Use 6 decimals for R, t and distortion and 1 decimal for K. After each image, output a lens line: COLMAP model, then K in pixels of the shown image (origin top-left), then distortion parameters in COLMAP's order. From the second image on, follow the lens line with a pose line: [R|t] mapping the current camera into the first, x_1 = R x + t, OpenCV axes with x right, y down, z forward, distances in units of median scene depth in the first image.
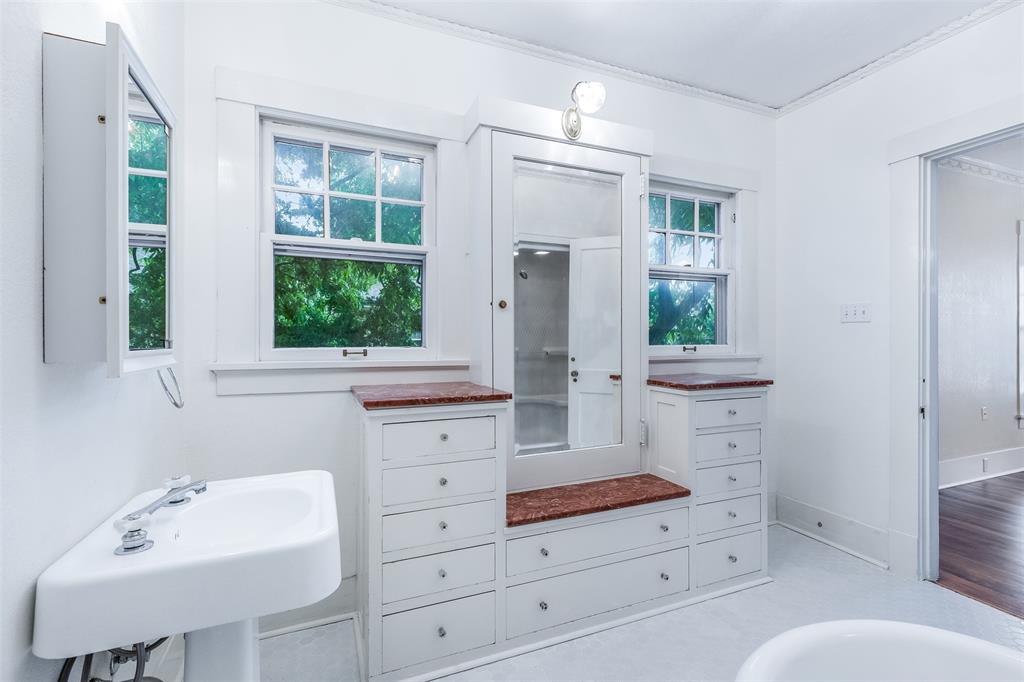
lens RADIAL K [[467.6, 0, 540.0], [0, 467.6, 339.7], [0, 0, 1]] dist [0.003821, -0.001513]
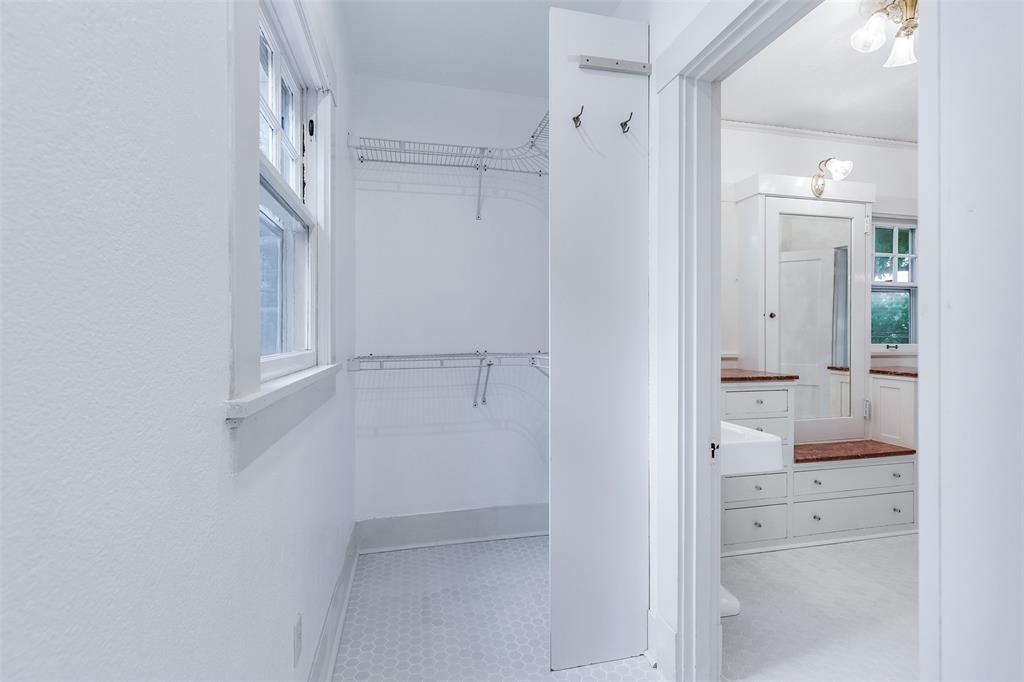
lens RADIAL K [[467.6, 0, 510.9], [0, 467.6, 337.5], [0, 0, 1]] dist [0.003821, -0.001513]
pose [[0.982015, 0.004036, -0.188760, -0.563192], [-0.003511, 0.999989, 0.003119, -0.007853], [0.188771, -0.002401, 0.982018, -0.546000]]
